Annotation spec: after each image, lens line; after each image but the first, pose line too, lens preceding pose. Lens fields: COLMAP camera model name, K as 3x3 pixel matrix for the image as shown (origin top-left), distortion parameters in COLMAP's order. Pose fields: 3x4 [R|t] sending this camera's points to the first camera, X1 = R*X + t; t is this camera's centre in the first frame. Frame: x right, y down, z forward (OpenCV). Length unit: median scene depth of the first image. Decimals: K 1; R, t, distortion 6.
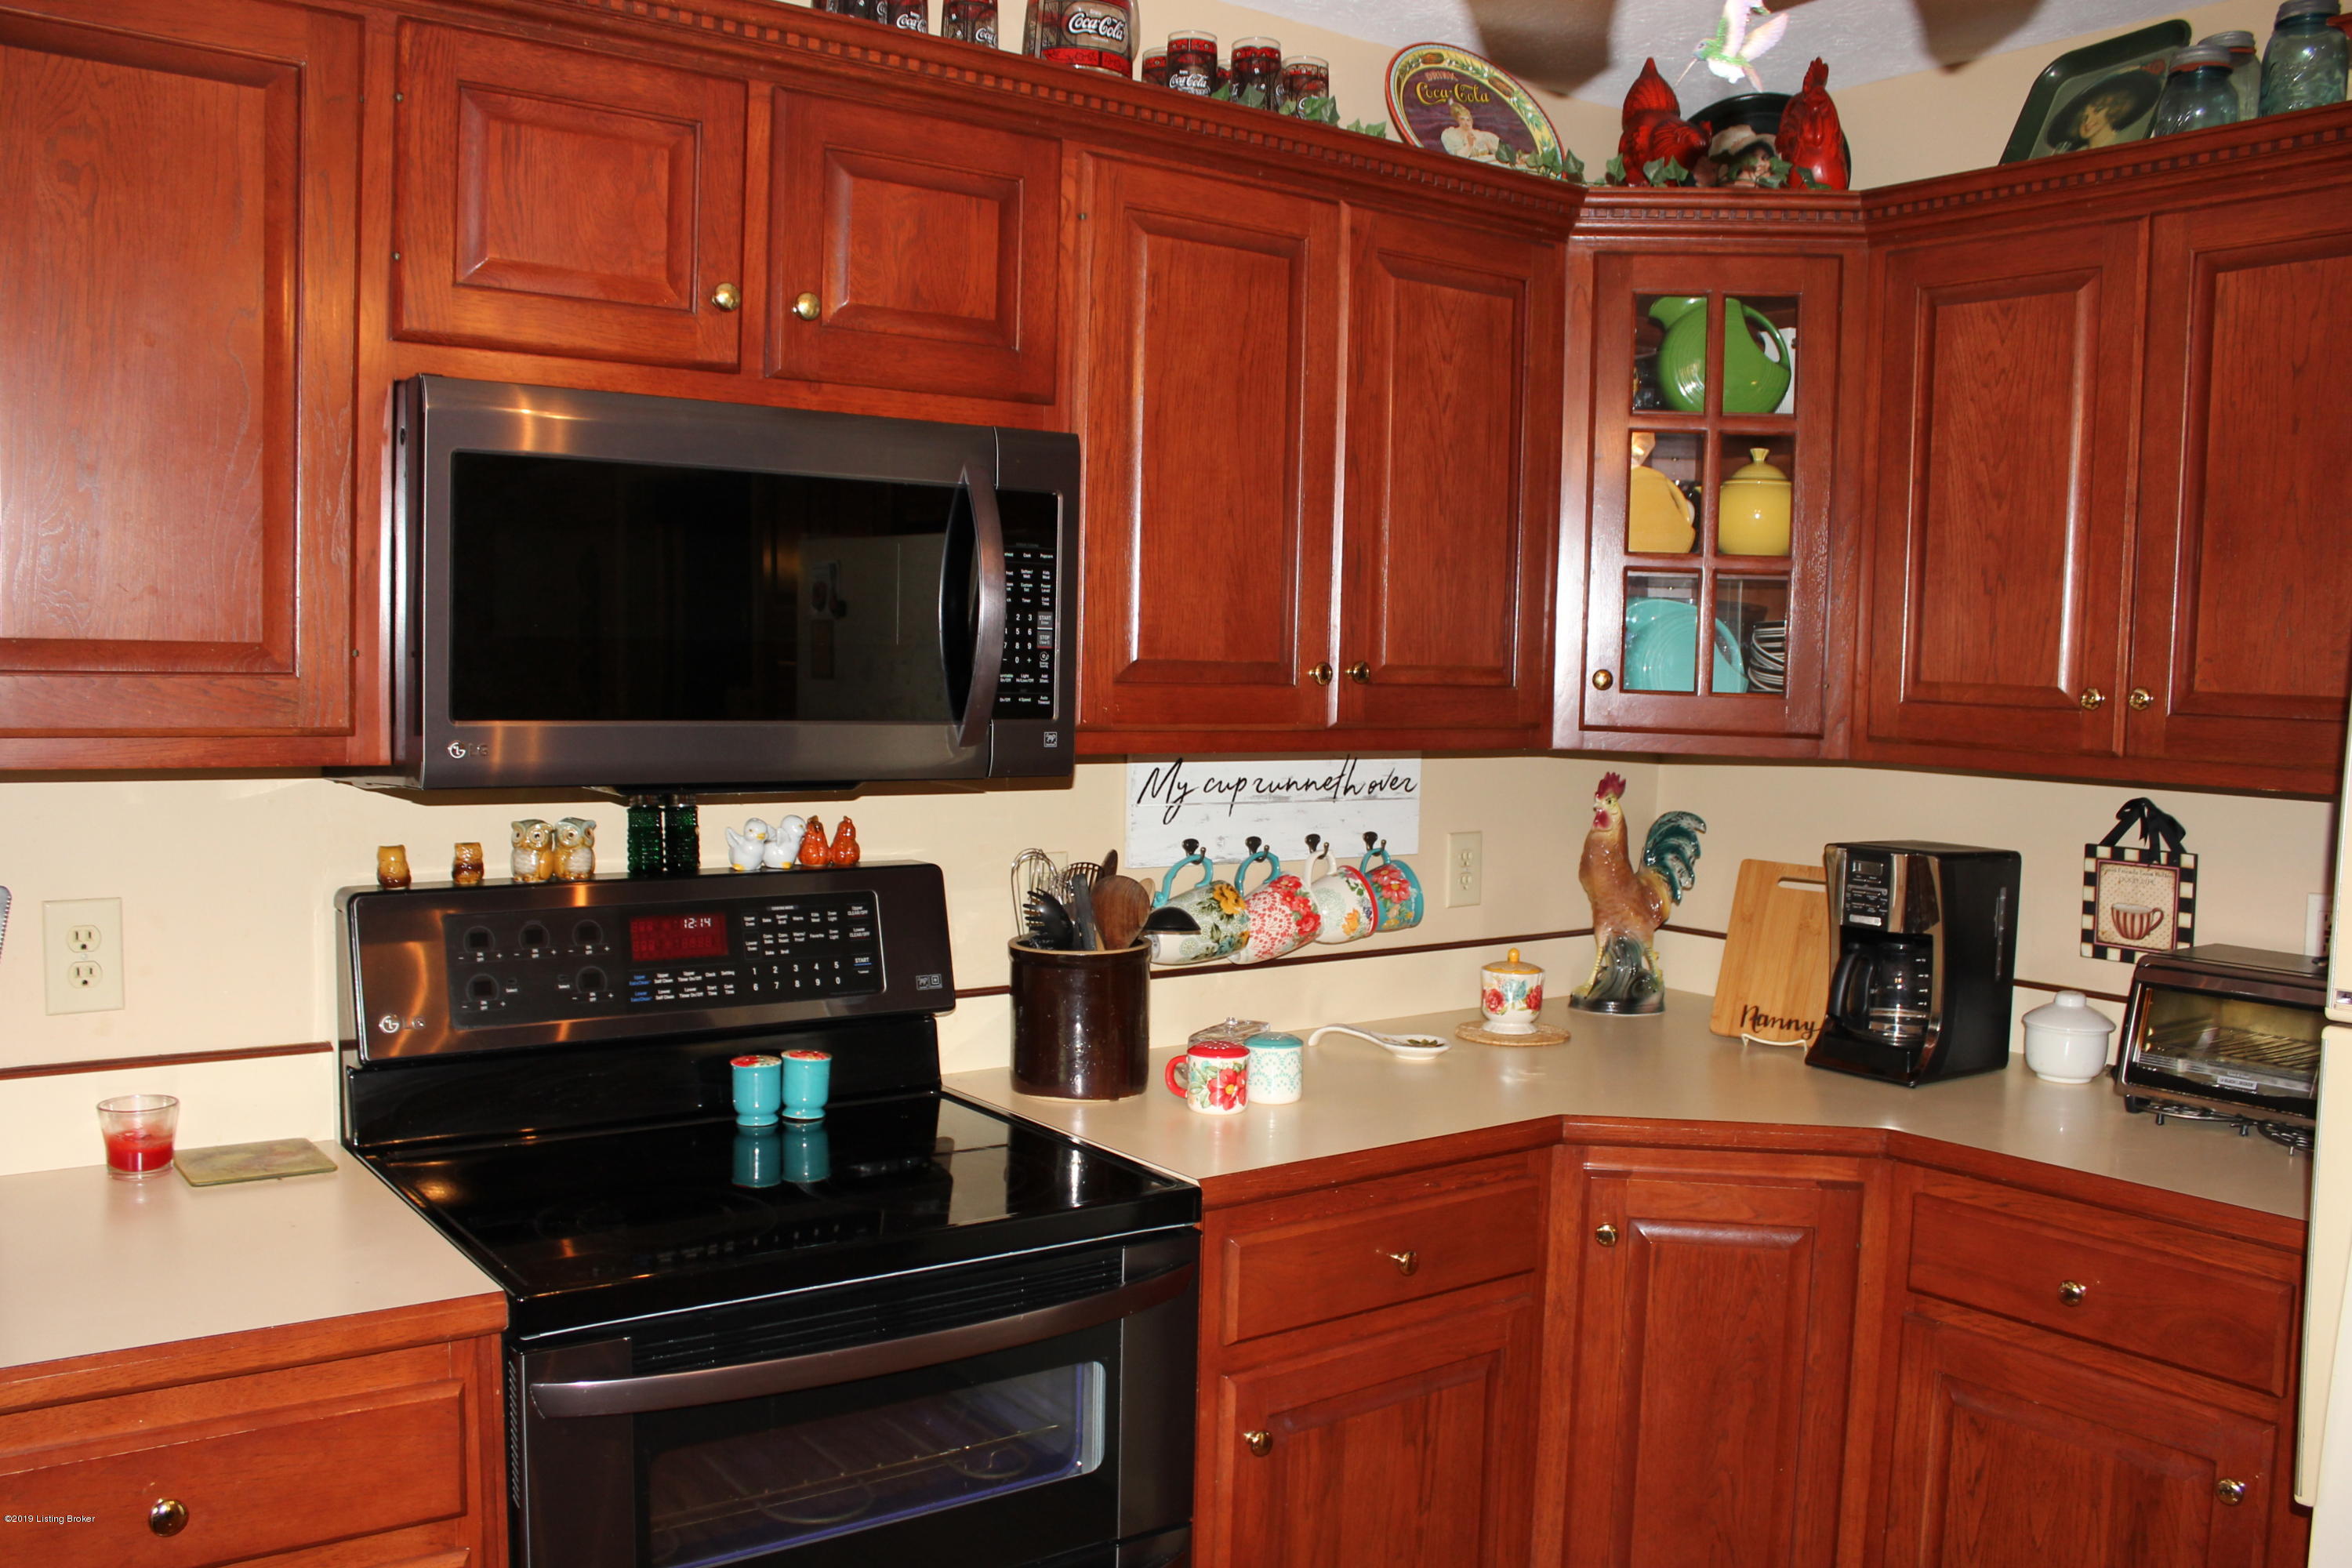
lens RADIAL K [[1992.8, 0, 1177.7], [0, 1992.8, 834.3], [0, 0, 1]] dist [-0.153478, 0.067001]
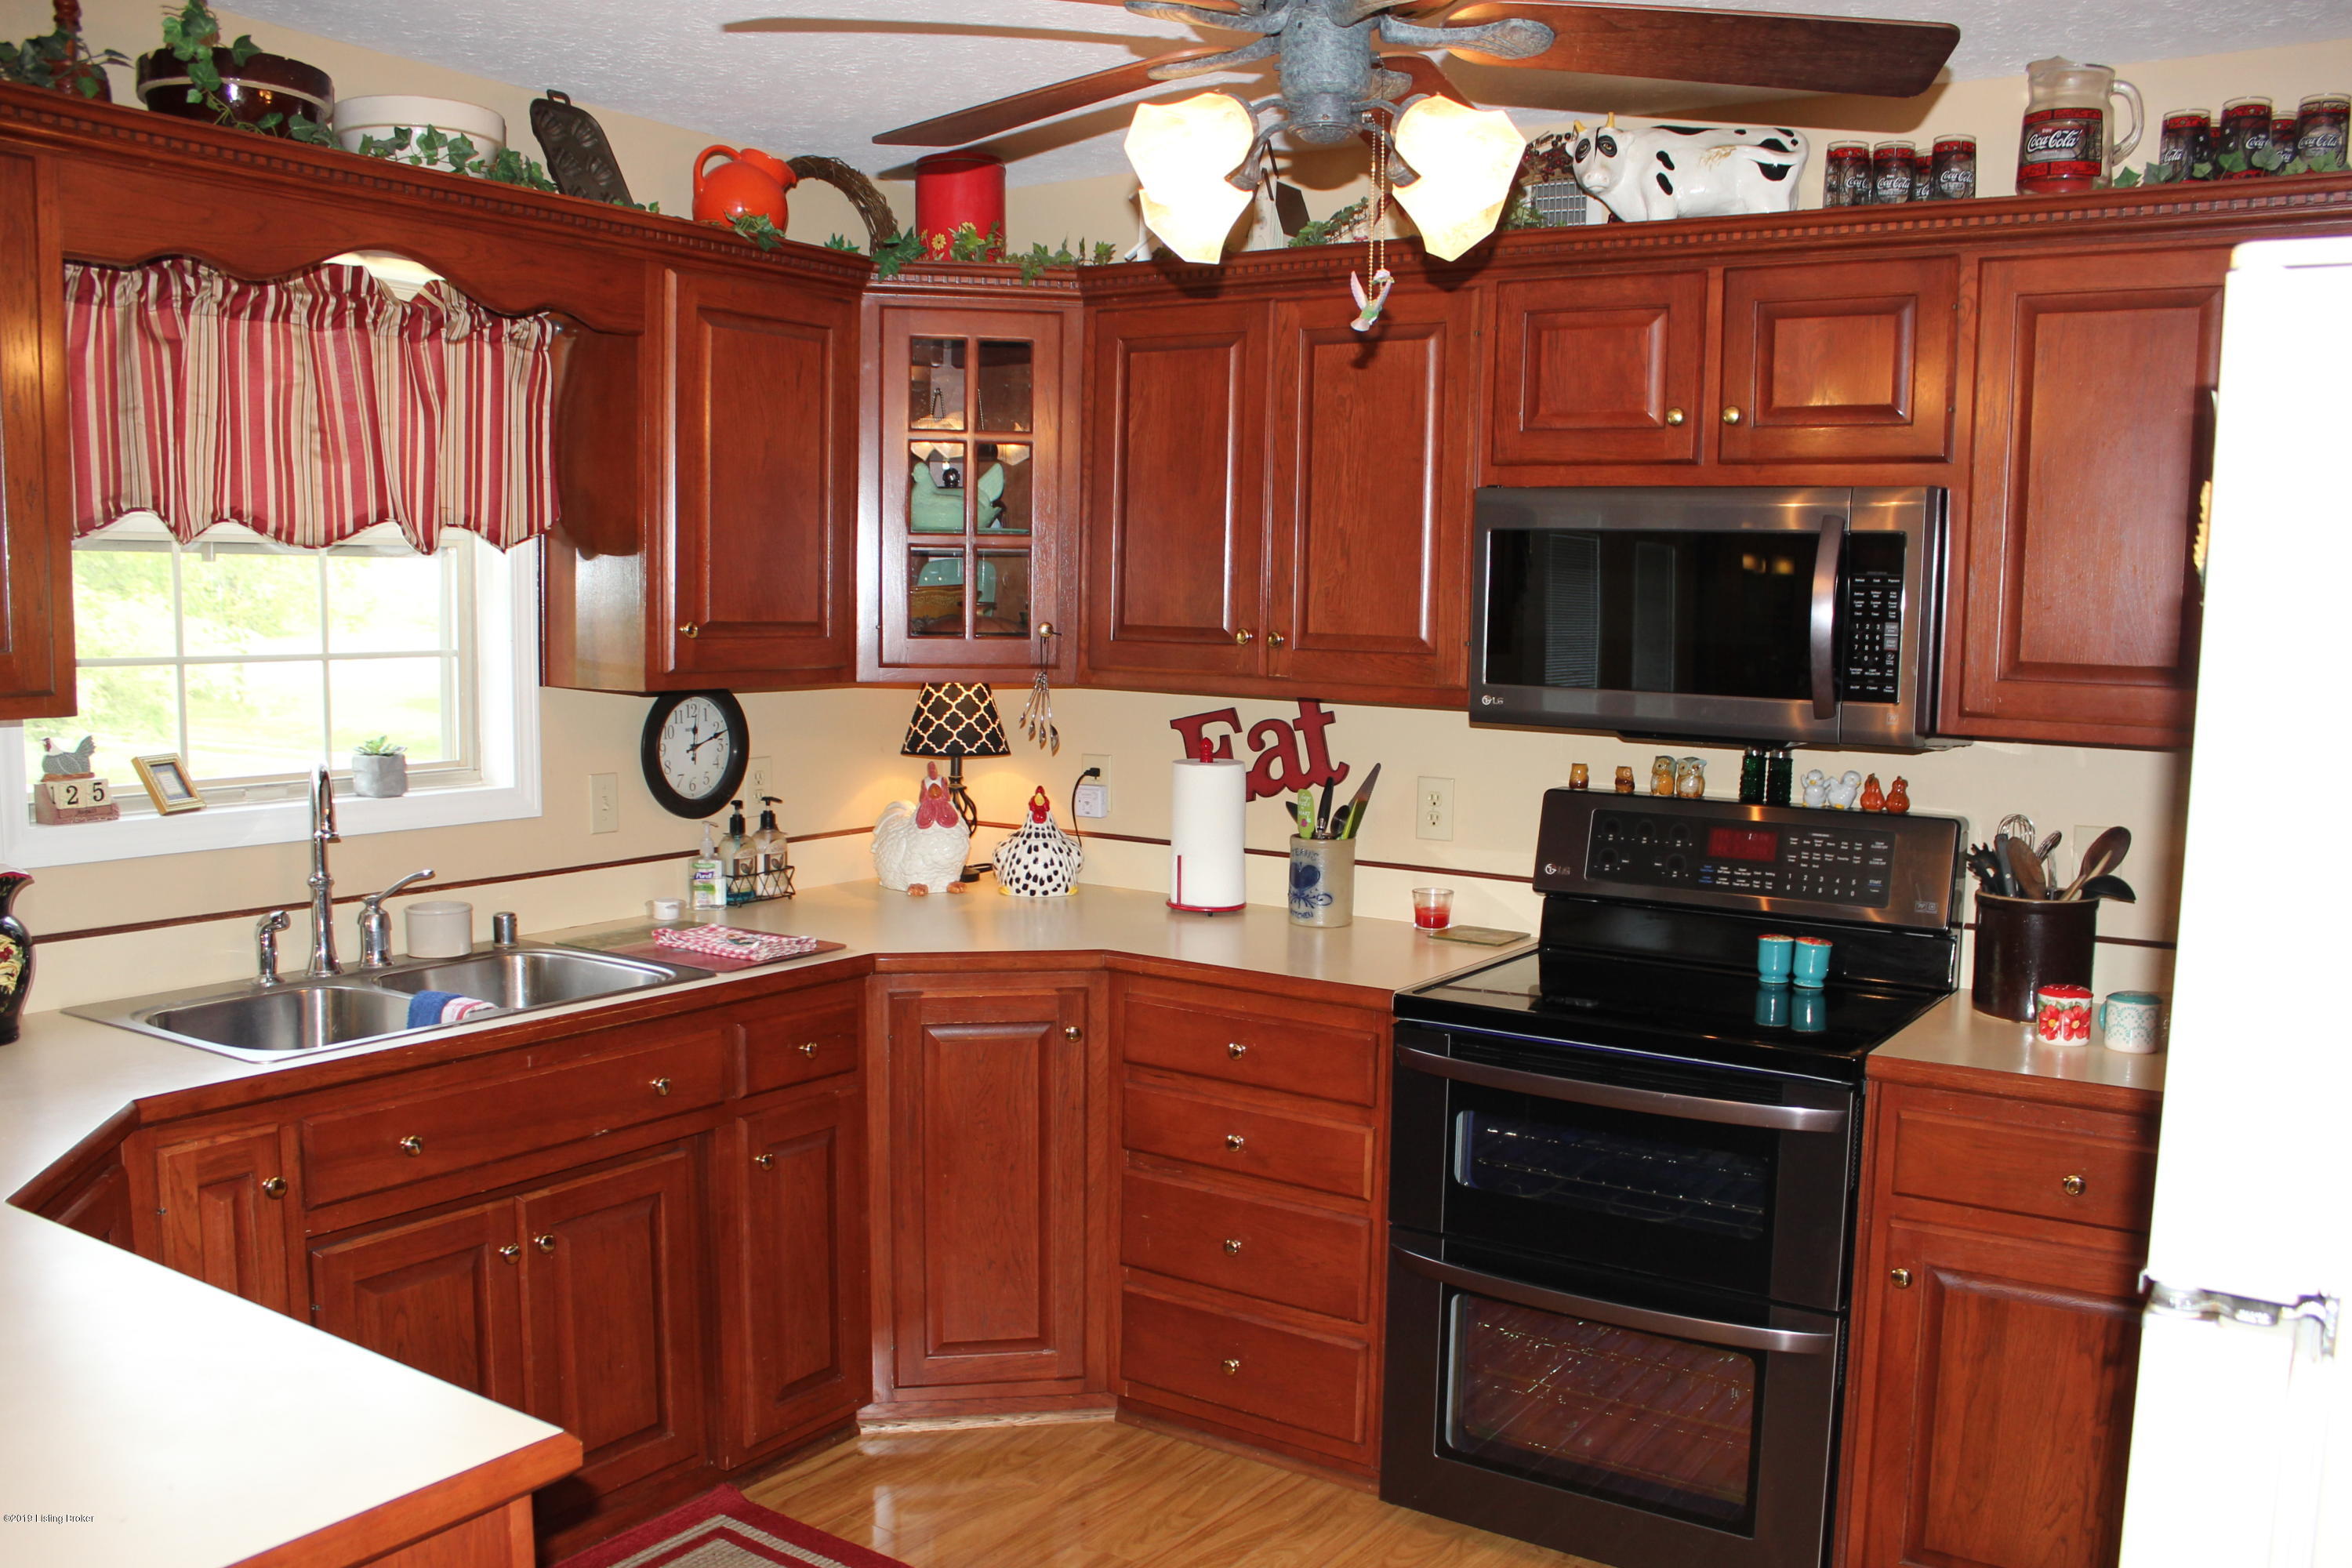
lens RADIAL K [[1992.8, 0, 1177.7], [0, 1992.8, 834.3], [0, 0, 1]] dist [-0.153478, 0.067001]
pose [[0.338671, 0.093817, -0.936216, 0.985679], [-0.094862, 0.993351, 0.065226, -0.010845], [0.936111, 0.066721, 0.345319, 0.108797]]
